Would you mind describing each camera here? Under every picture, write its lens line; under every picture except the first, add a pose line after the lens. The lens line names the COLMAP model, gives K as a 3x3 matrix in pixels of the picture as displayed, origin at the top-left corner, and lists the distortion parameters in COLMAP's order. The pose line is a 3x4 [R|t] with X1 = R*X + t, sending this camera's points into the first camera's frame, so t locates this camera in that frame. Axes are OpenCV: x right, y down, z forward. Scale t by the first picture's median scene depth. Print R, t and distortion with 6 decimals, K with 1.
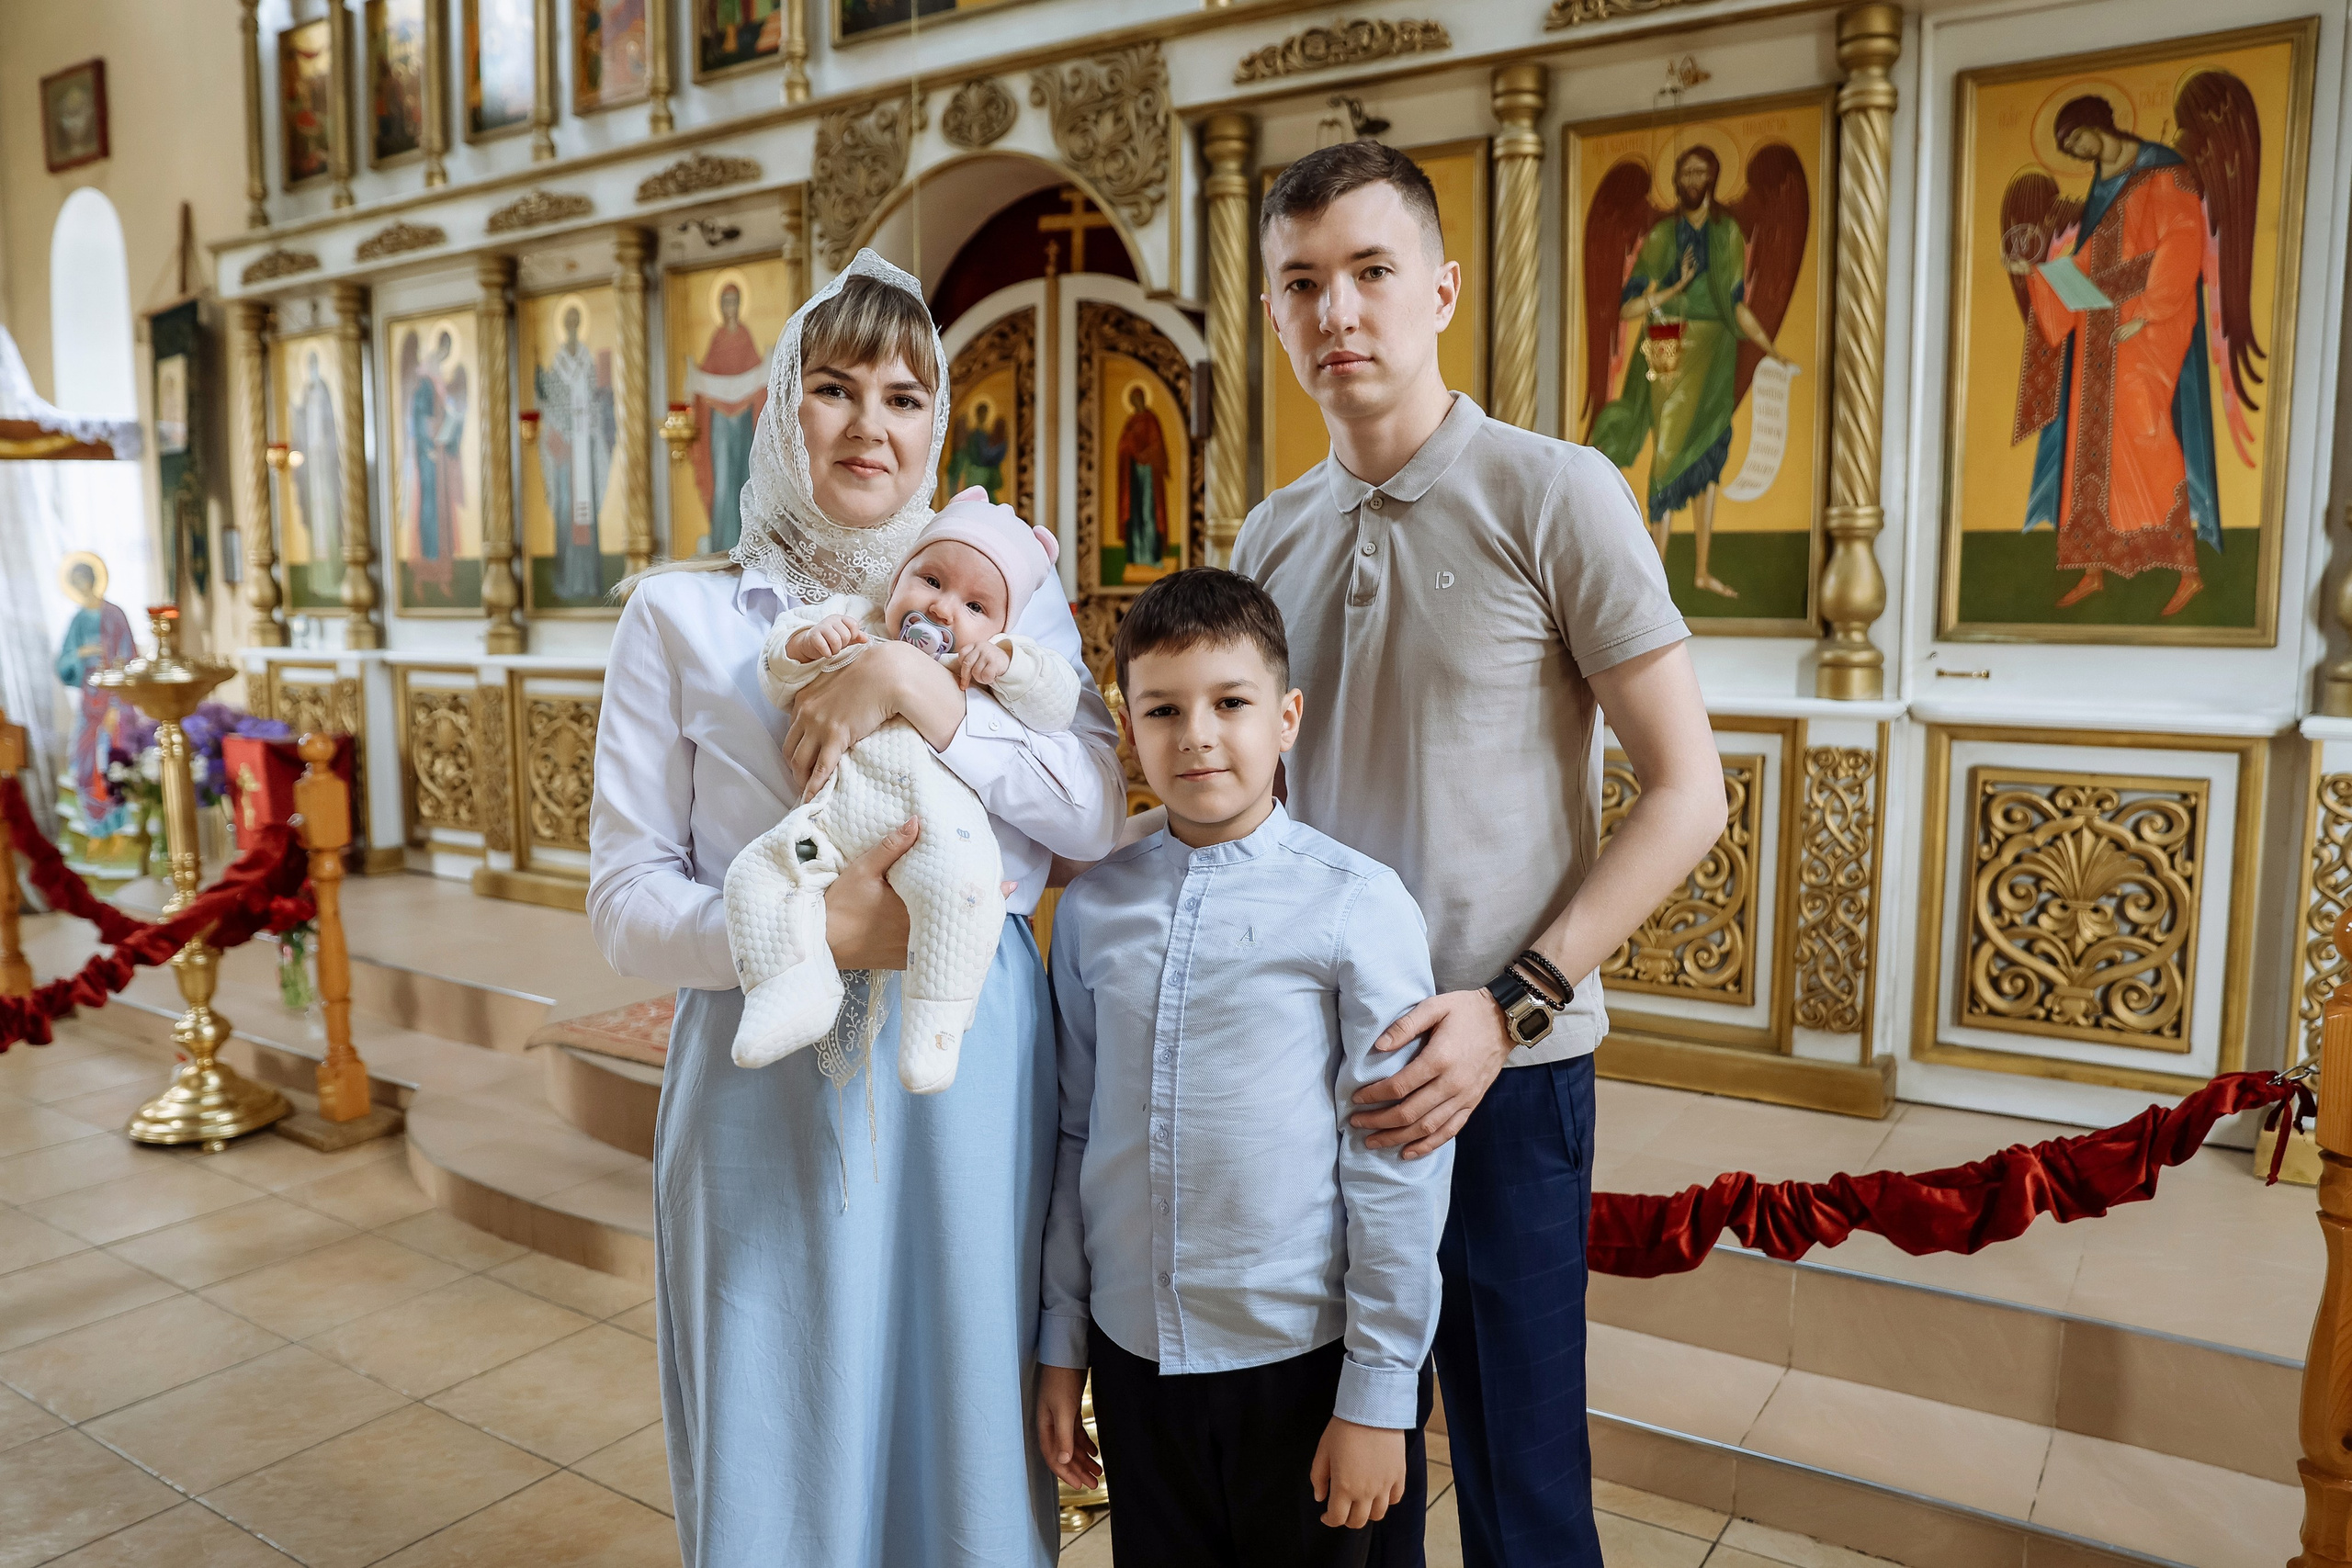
lens RADIAL K [[1687.1, 0, 1176.0], [0, 1687.1, 784.0], [0, 0, 1]] dist [-0.087704, 0.000116]
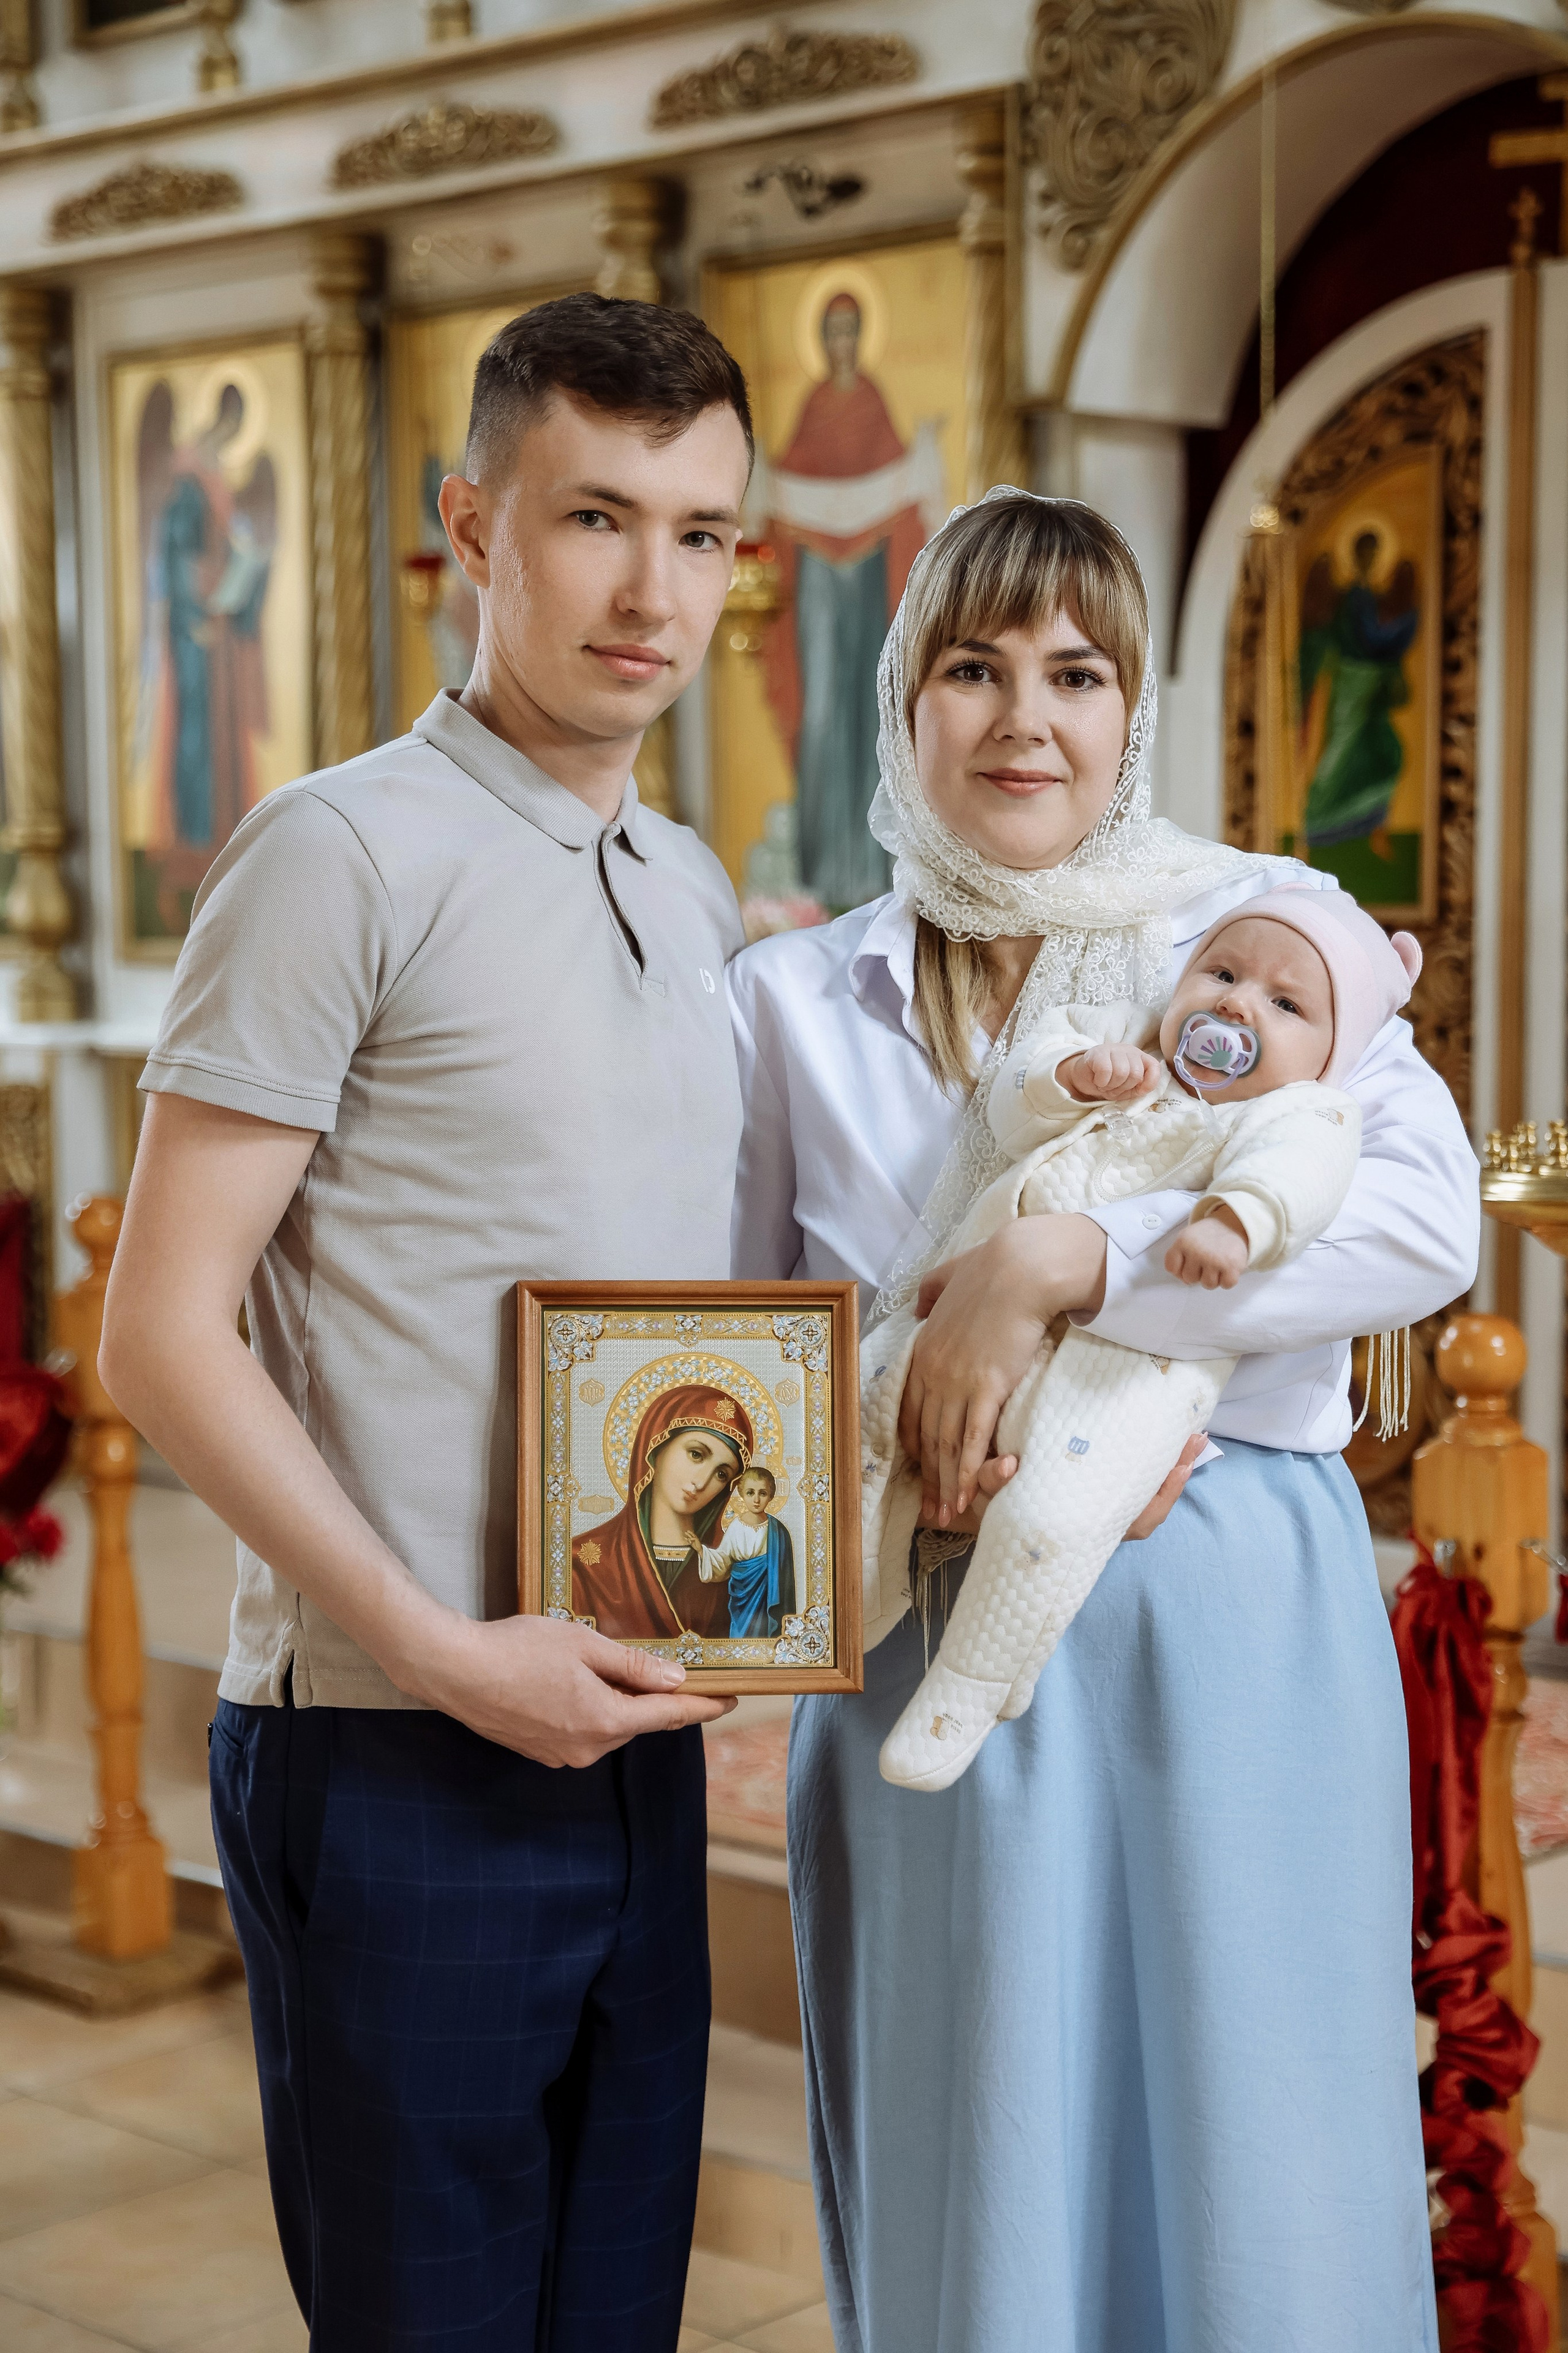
lens RADIAL K [[3922.1, 0, 807.1], [0, 3922.1, 1199.2], [0, 0, 1]] dist [0.044894, 0.267902]
pose [[0.981811, 0.007853, -0.189697, -0.056633], [-0.013367, 0.999524, -0.027804, 0.000671], [0.189388, 0.029834, 0.981449, -0.143557]]
